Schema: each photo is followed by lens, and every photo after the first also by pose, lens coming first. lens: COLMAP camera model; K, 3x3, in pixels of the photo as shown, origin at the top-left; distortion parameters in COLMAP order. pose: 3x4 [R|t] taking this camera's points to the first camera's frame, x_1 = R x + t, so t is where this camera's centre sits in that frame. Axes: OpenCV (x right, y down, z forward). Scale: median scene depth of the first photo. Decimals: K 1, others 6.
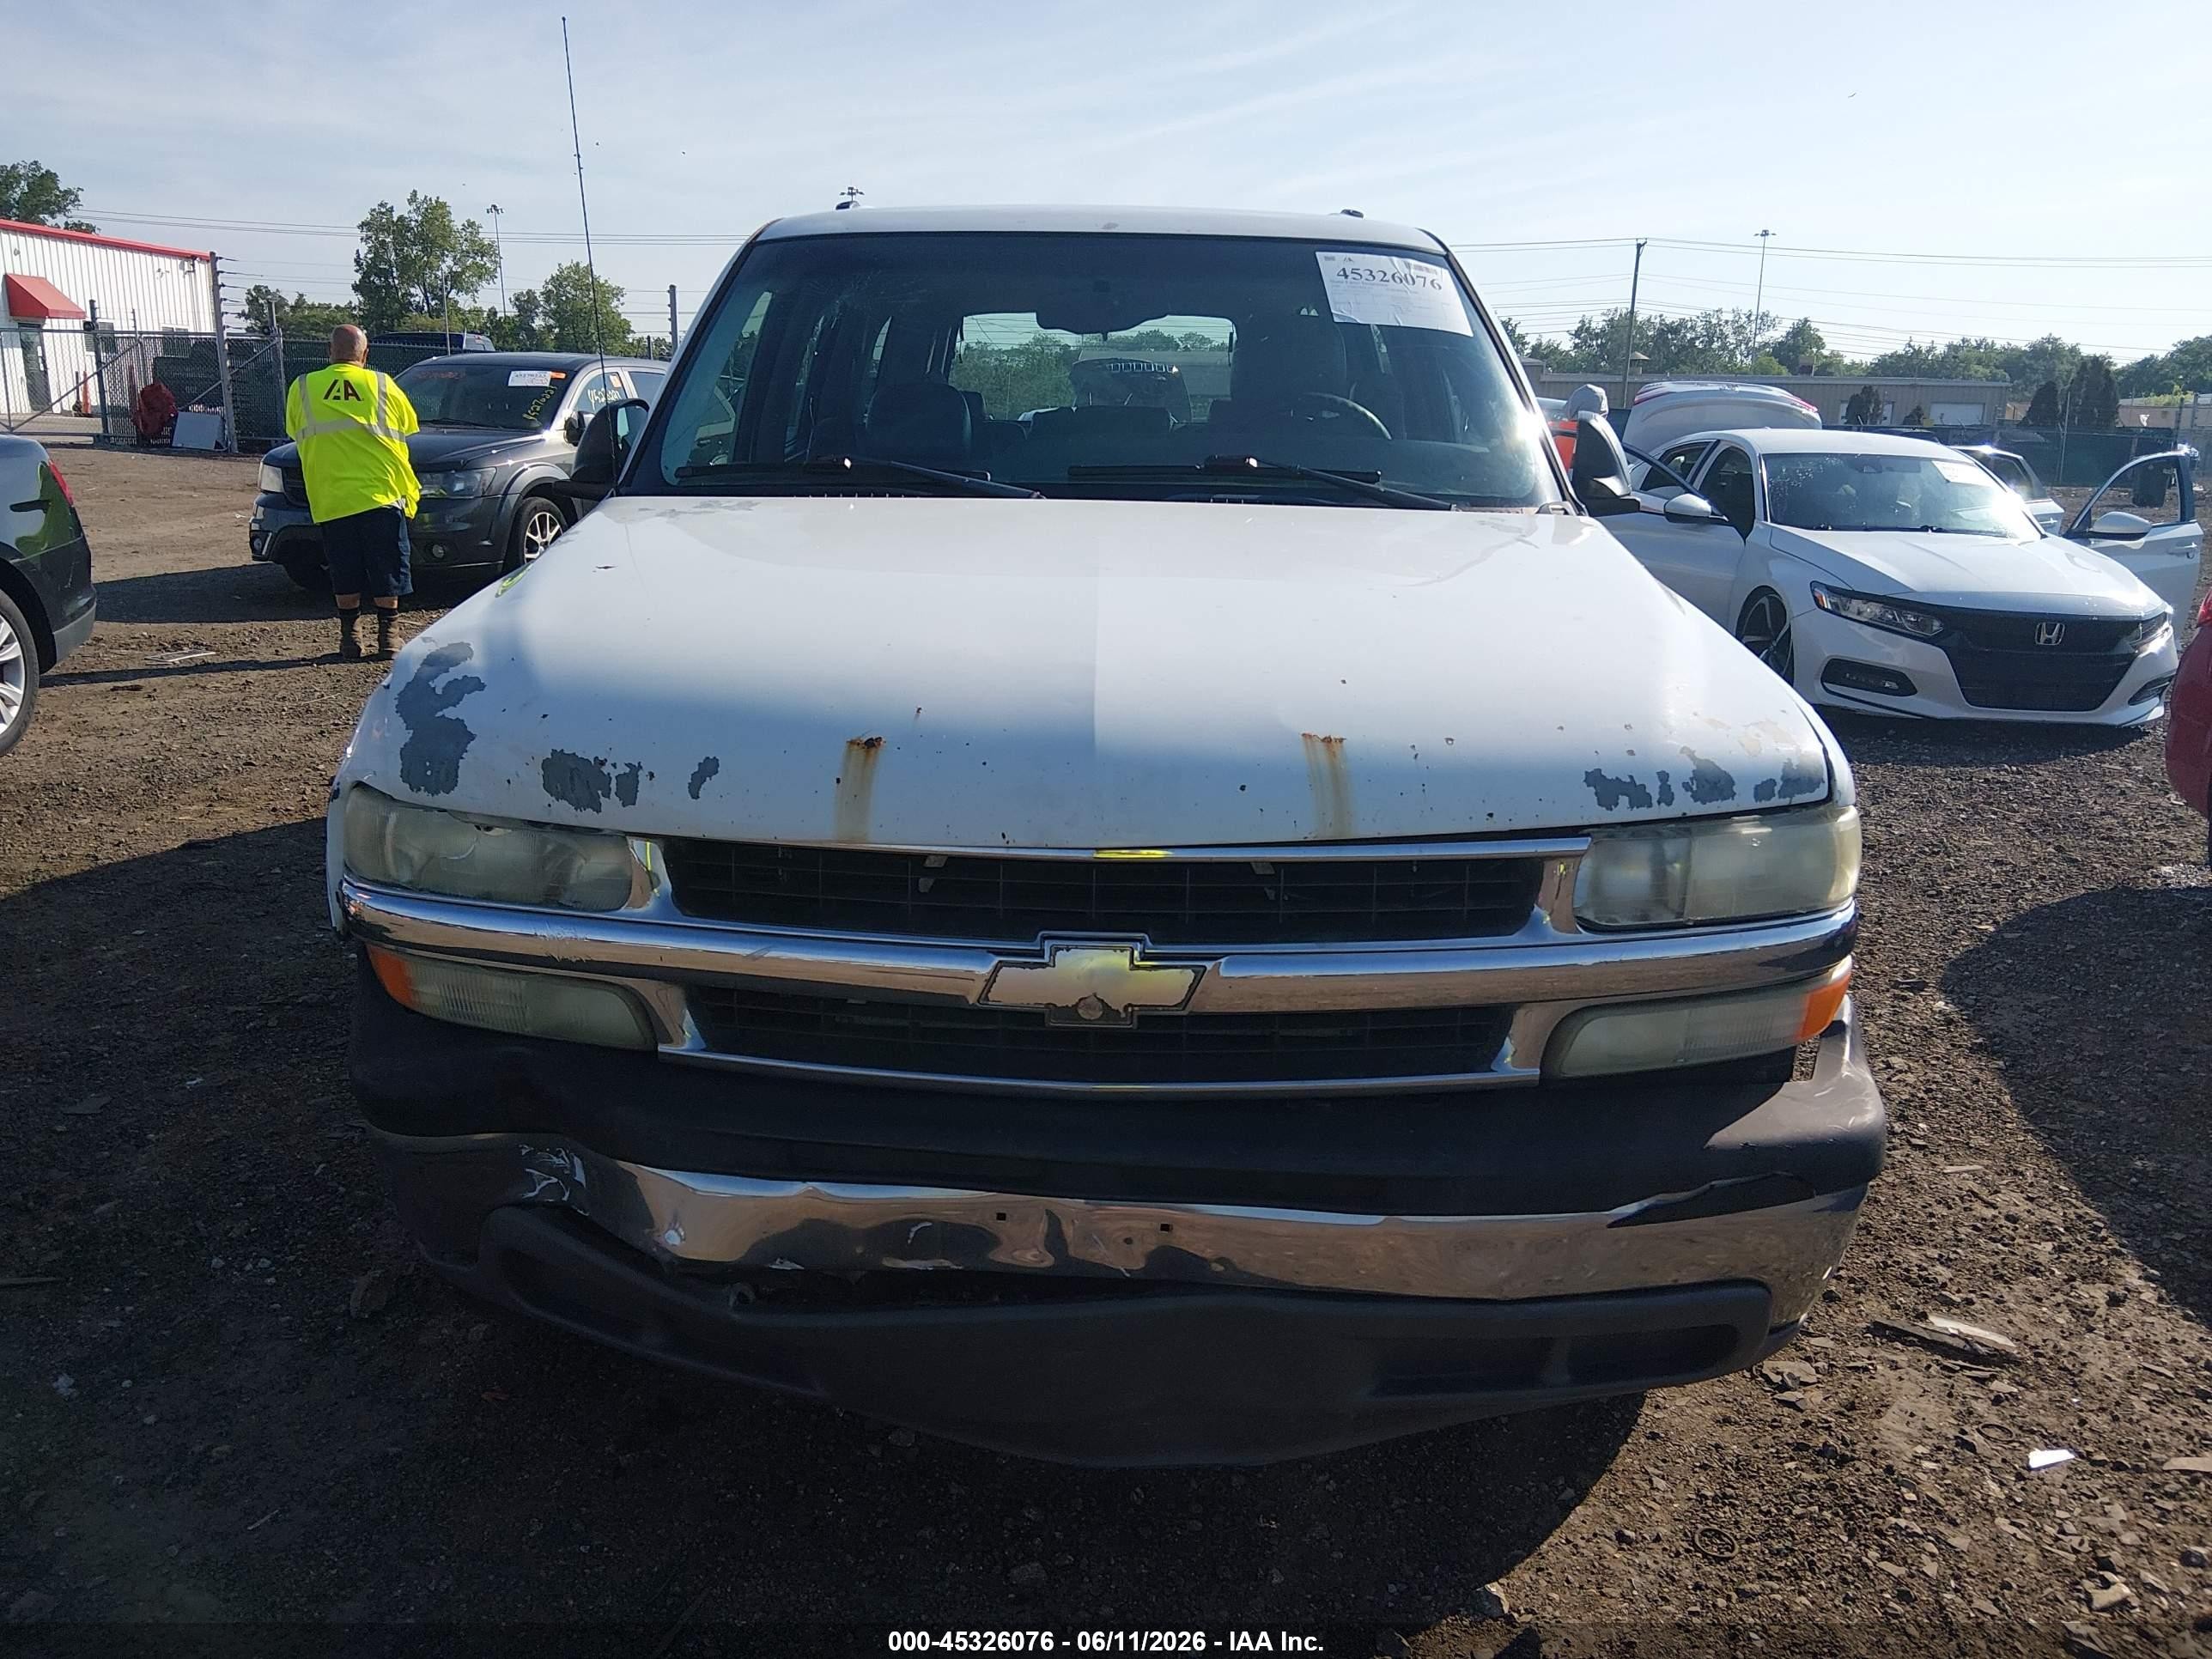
lens RADIAL K [[1673.2, 0, 1089.7], [0, 1673.2, 857.9], [0, 0, 1]] dist [0.108650, -0.163336]
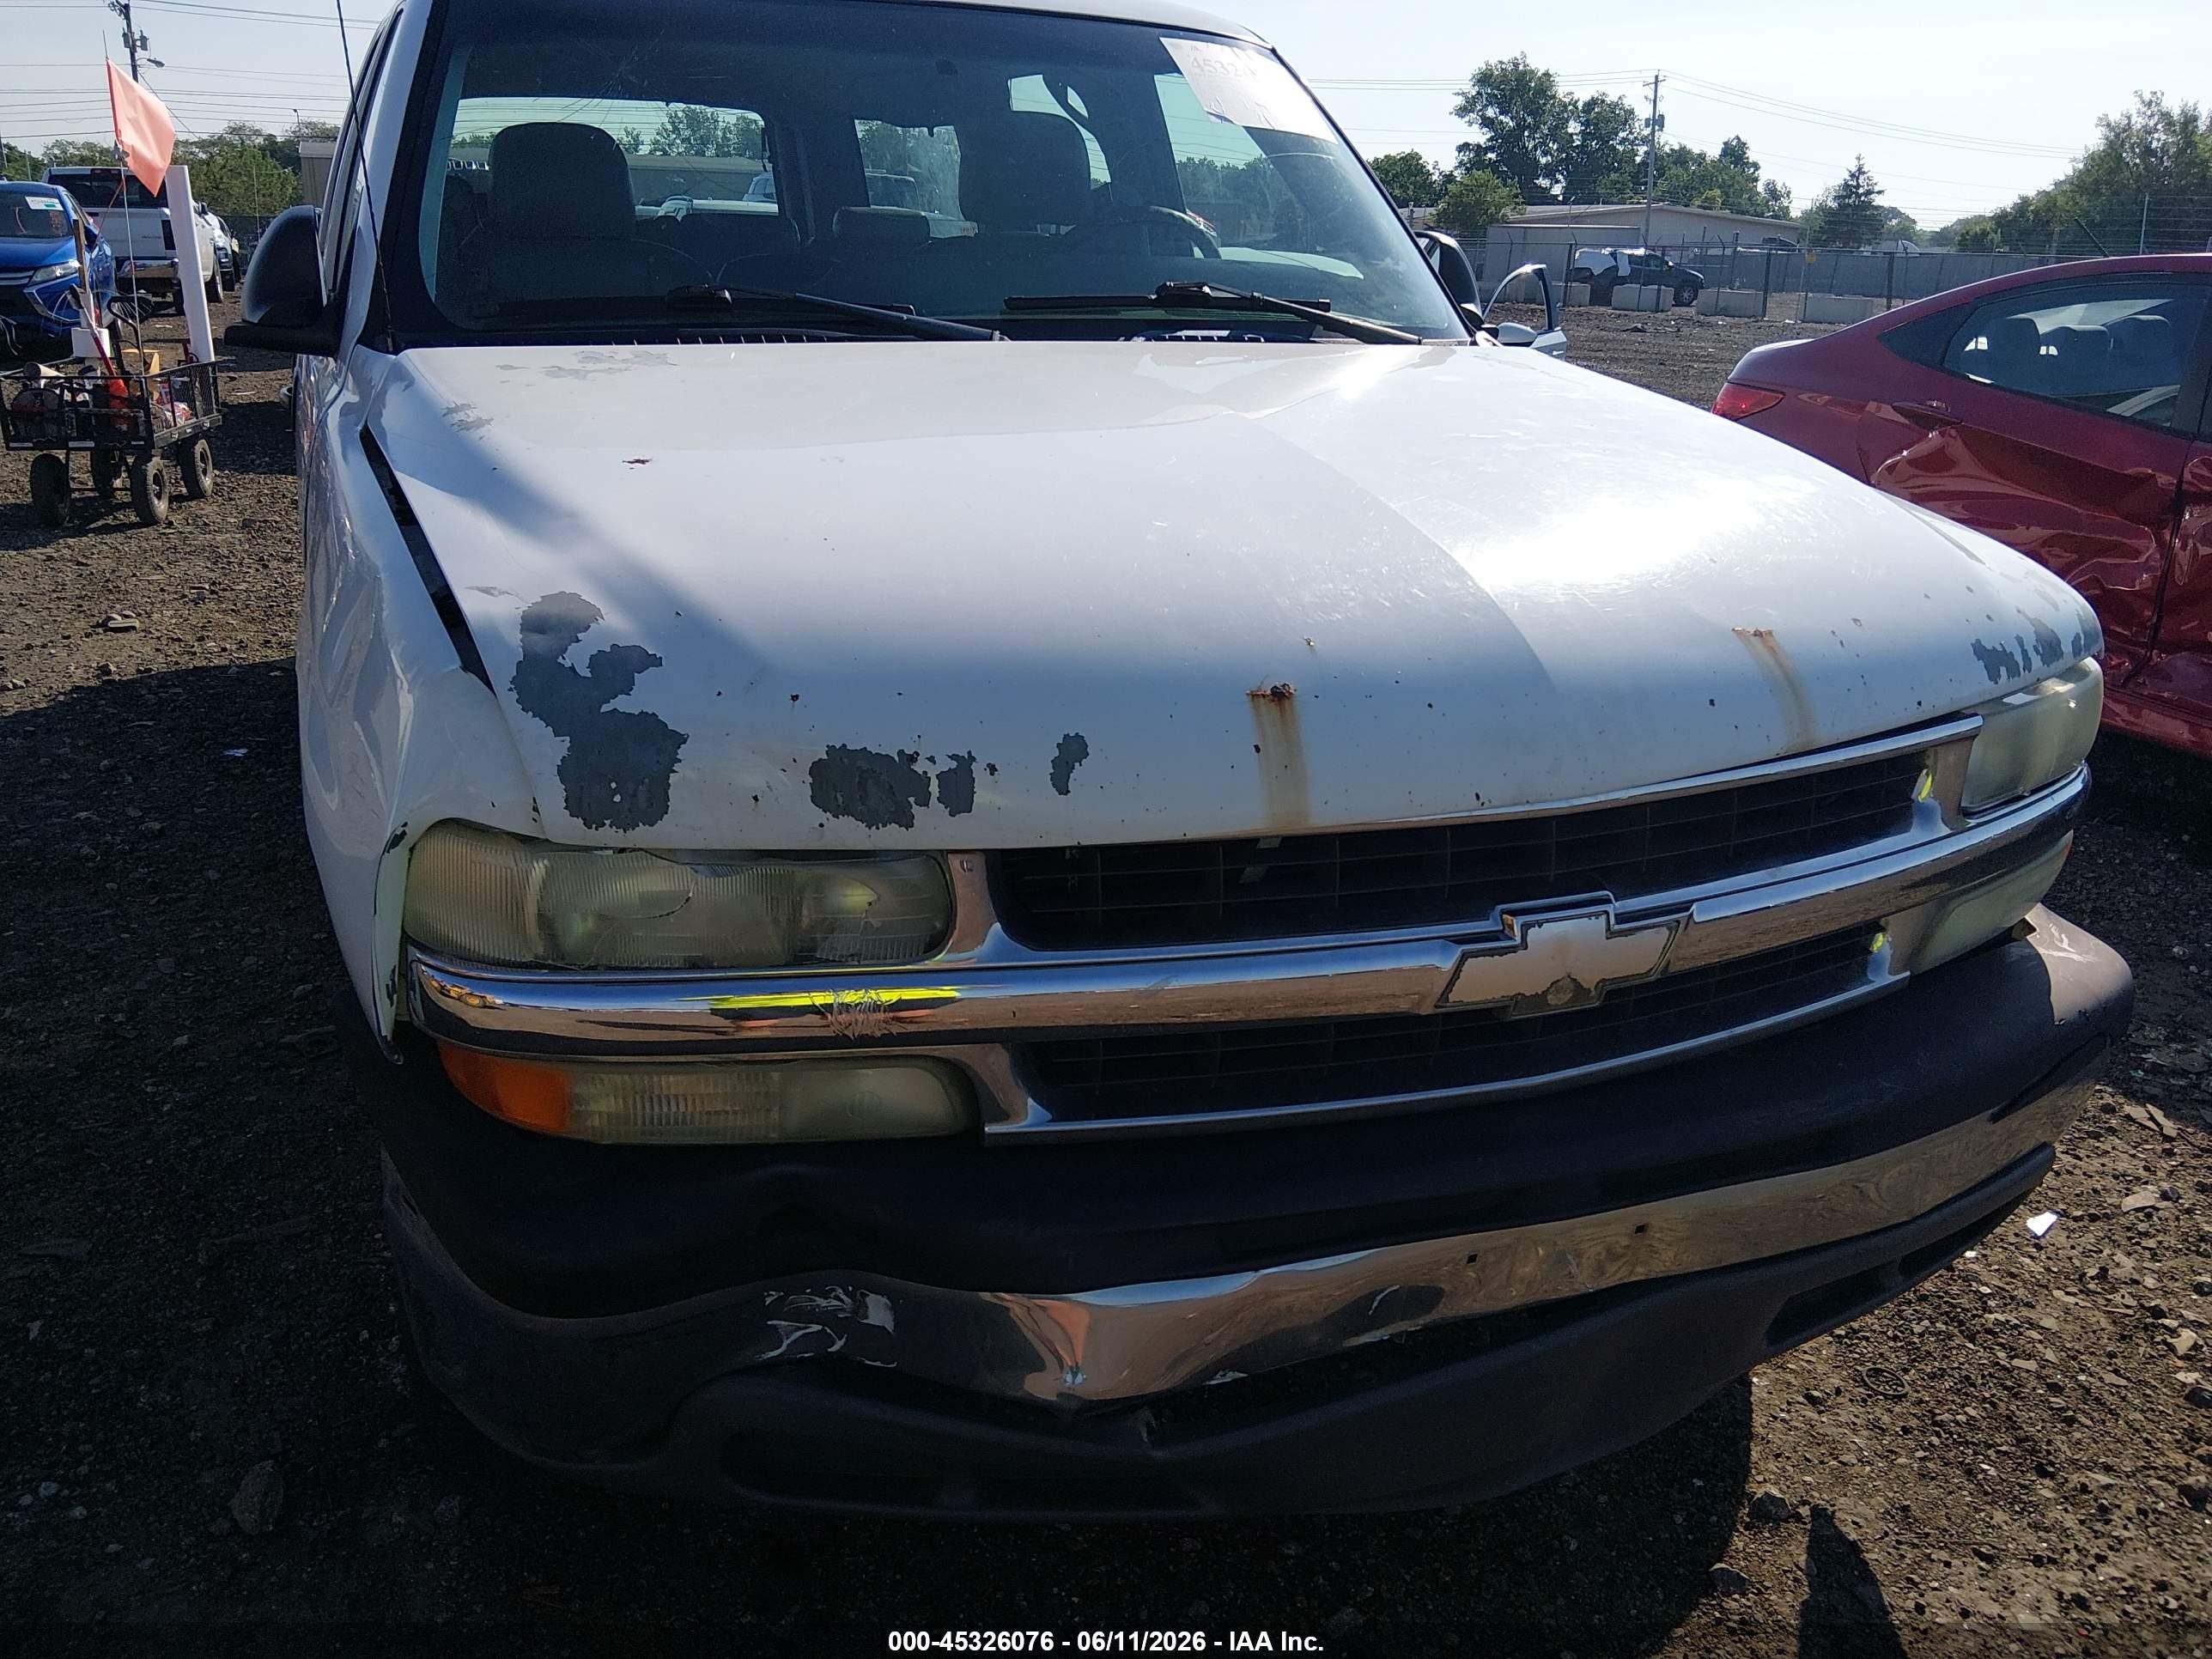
lens RADIAL K [[1673.2, 0, 1089.7], [0, 1673.2, 857.9], [0, 0, 1]] dist [0.108650, -0.163336]
pose [[0.915645, -0.137192, 0.377853, -0.475744], [0.098017, 0.987786, 0.121126, -0.089700], [-0.389856, -0.073873, 0.917908, 0.316170]]
